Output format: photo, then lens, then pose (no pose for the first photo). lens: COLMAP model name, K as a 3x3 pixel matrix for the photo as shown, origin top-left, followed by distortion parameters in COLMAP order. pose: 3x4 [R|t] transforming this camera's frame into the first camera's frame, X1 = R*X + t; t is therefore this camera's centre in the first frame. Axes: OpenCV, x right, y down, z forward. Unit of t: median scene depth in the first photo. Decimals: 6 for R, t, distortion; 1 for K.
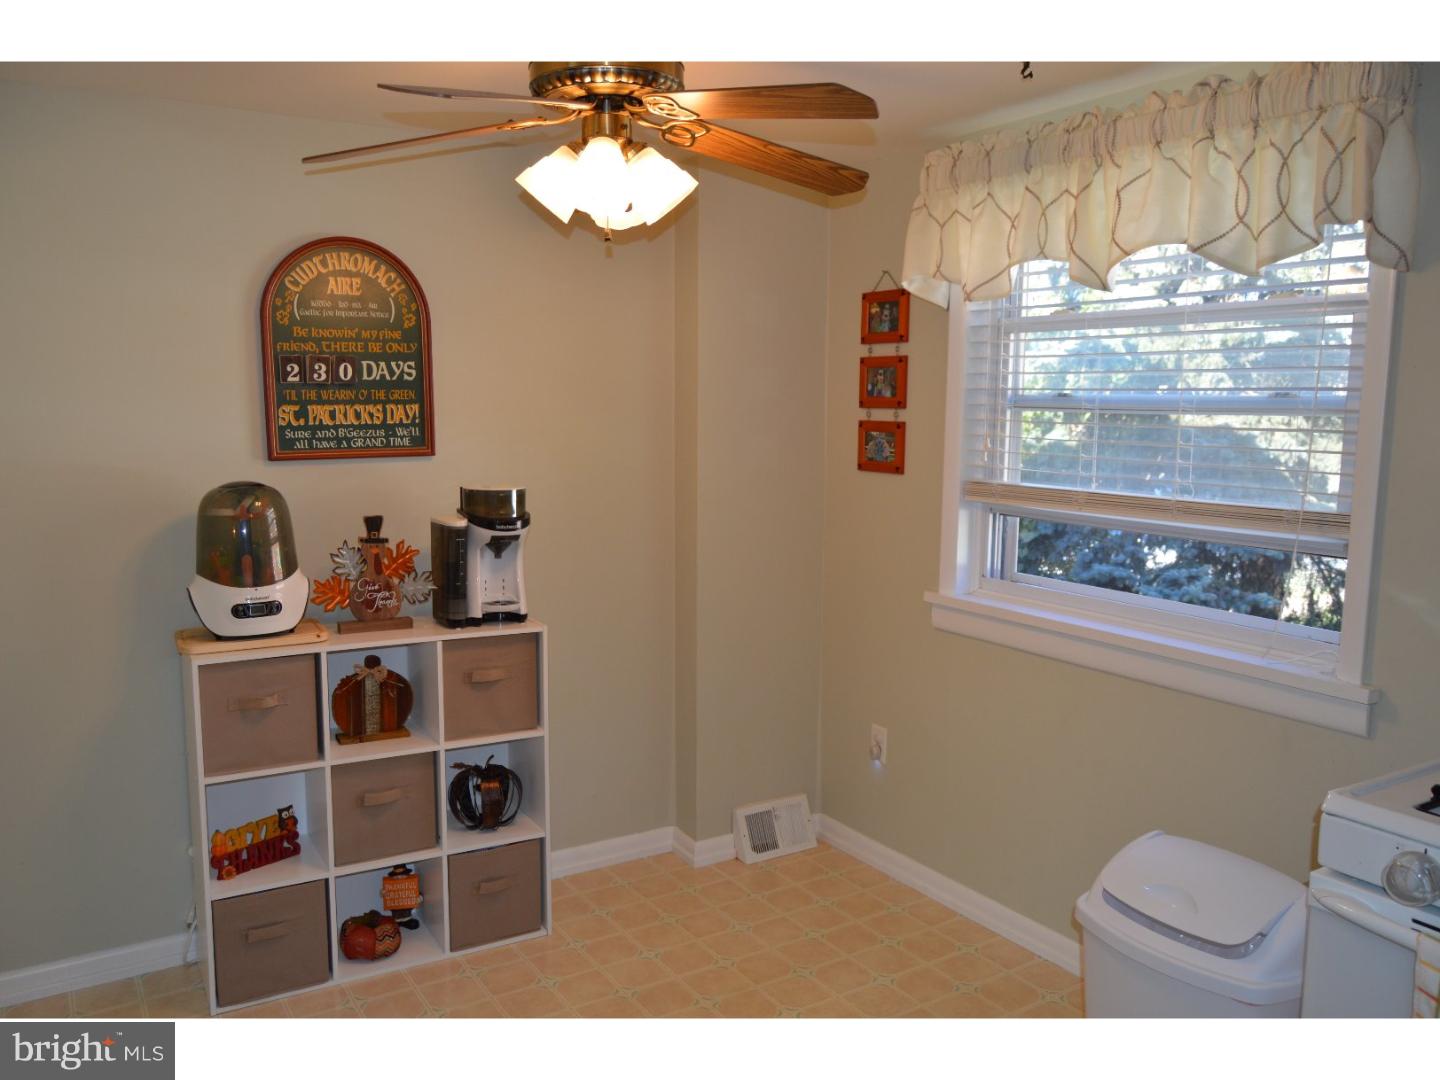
lens RADIAL K [[1144.1, 0, 726.3], [0, 1144.1, 546.5], [0, 0, 1]] dist [-0.005453, -0.002786]
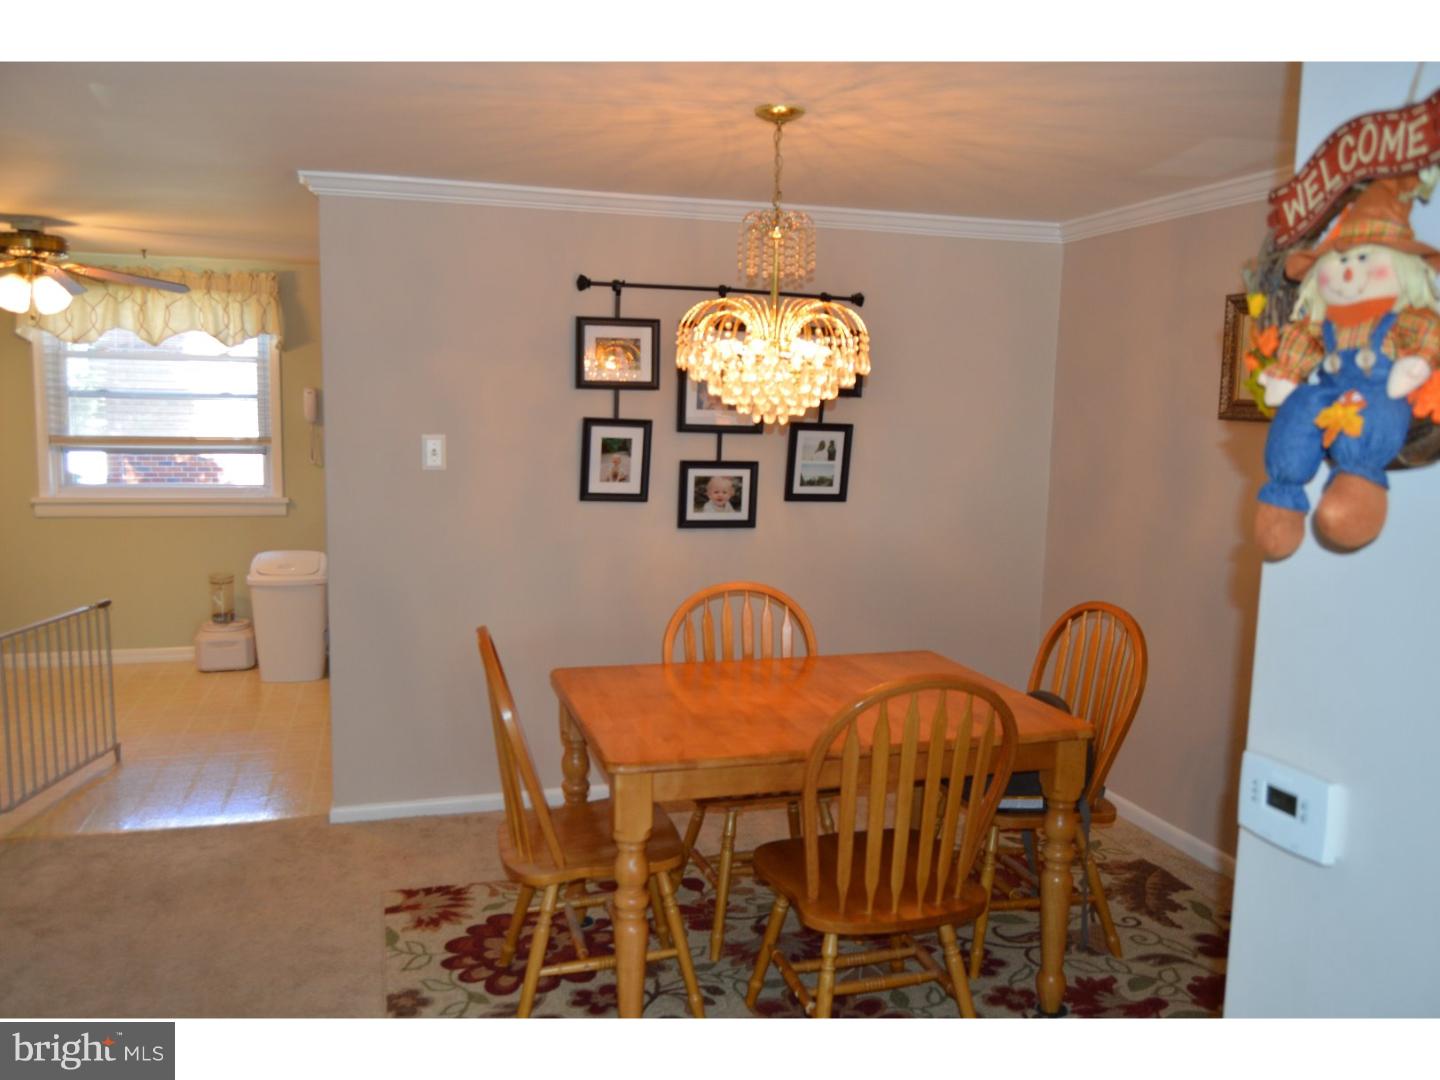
lens RADIAL K [[1144.1, 0, 726.3], [0, 1144.1, 546.5], [0, 0, 1]] dist [-0.005453, -0.002786]
pose [[0.280063, -0.123918, 0.951950, -1.785513], [0.101810, 0.989875, 0.098903, 0.070604], [-0.954568, 0.069219, 0.289843, -0.821641]]
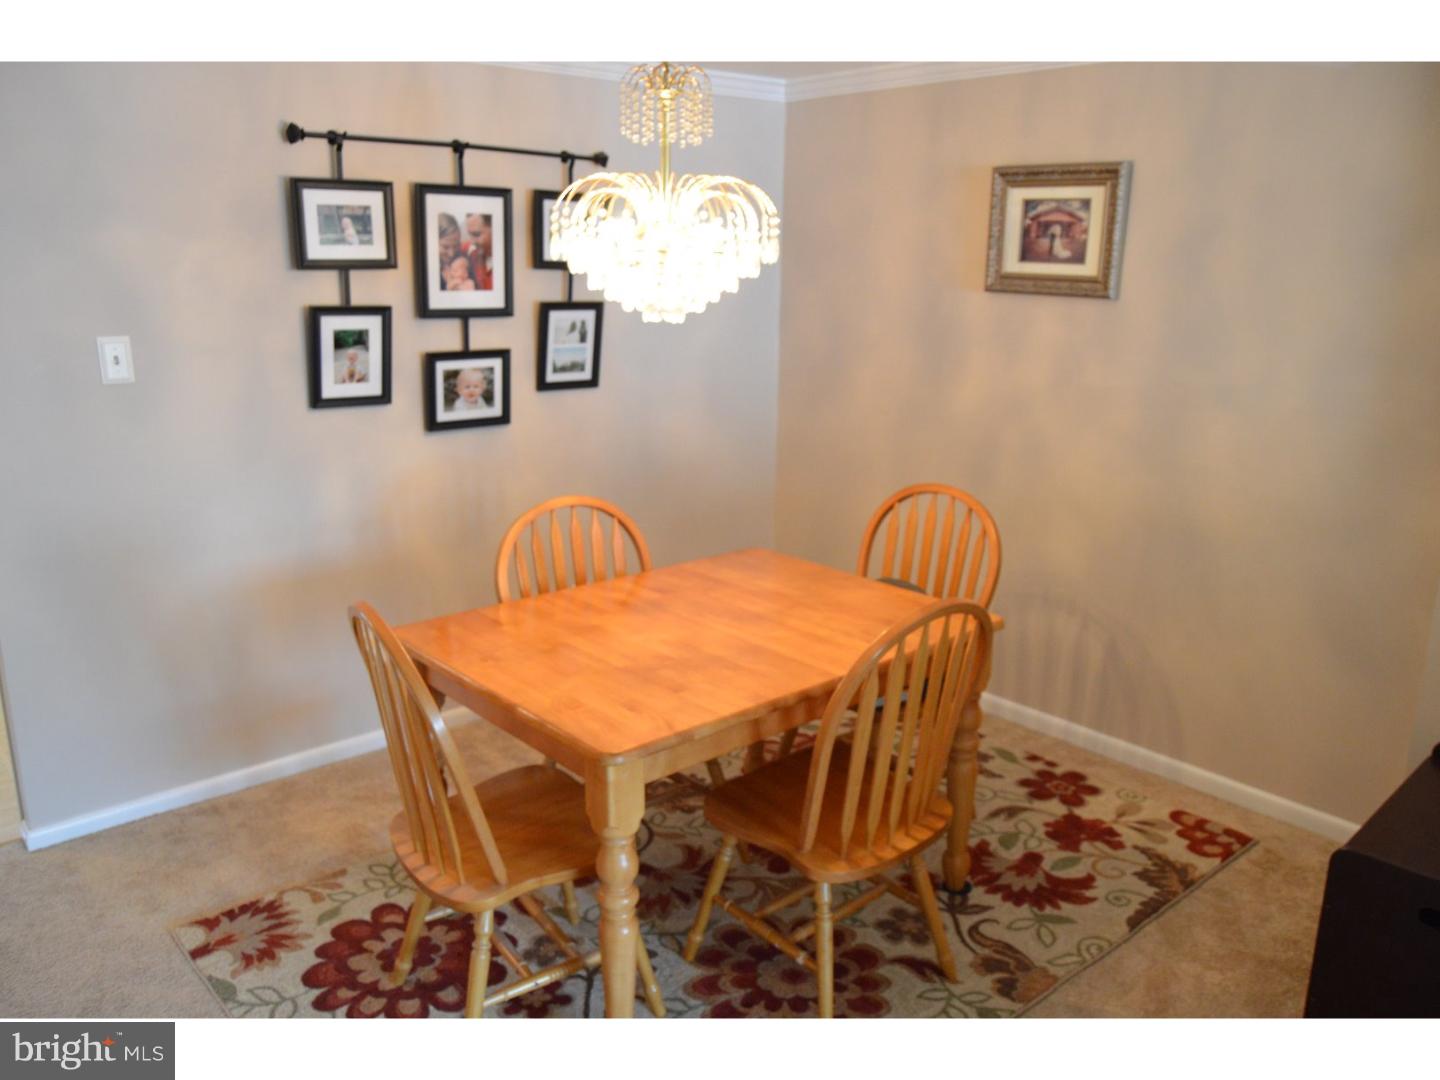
lens RADIAL K [[1120.3, 0, 715.7], [0, 1120.3, 546.1], [0, 0, 1]] dist [-0.006060, -0.001642]
pose [[-0.144725, -0.262648, 0.953976, -1.633291], [0.112617, 0.953489, 0.279599, -0.020029], [-0.983042, 0.147899, -0.108415, -0.426361]]
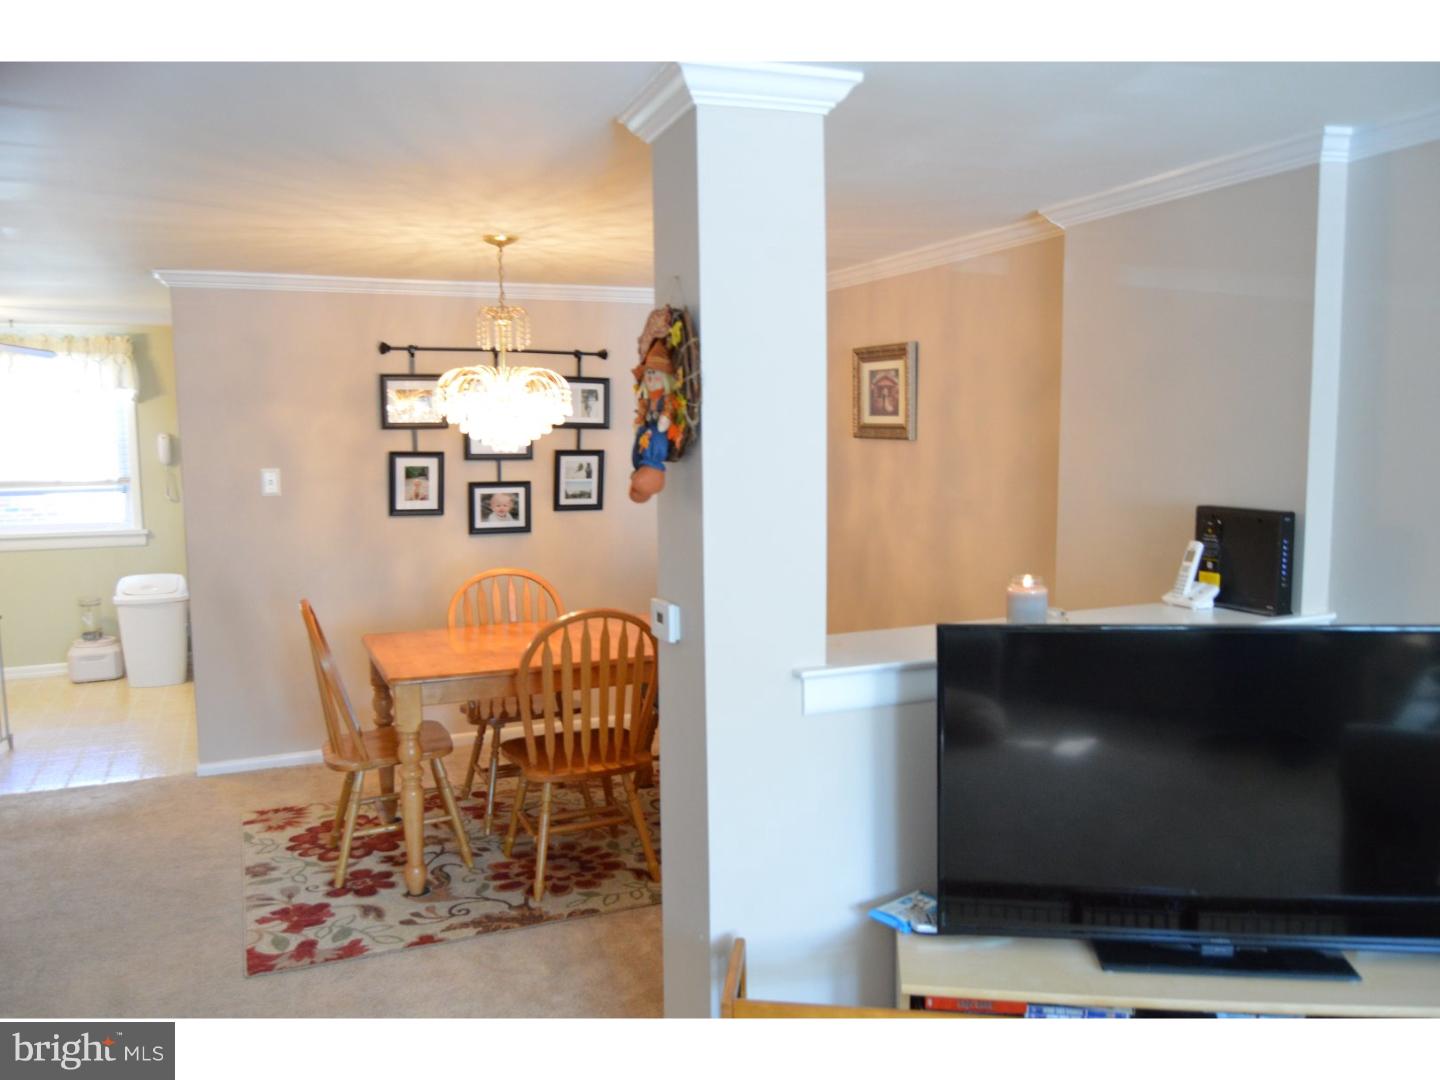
lens RADIAL K [[1146.3, 0, 719.4], [0, 1146.3, 553.0], [0, 0, 1]] dist [-0.006297, -0.000424]
pose [[0.172092, -0.115934, 0.978235, -2.282181], [0.134026, 0.986572, 0.093344, 0.099983], [-0.975921, 0.115045, 0.185320, -1.151693]]
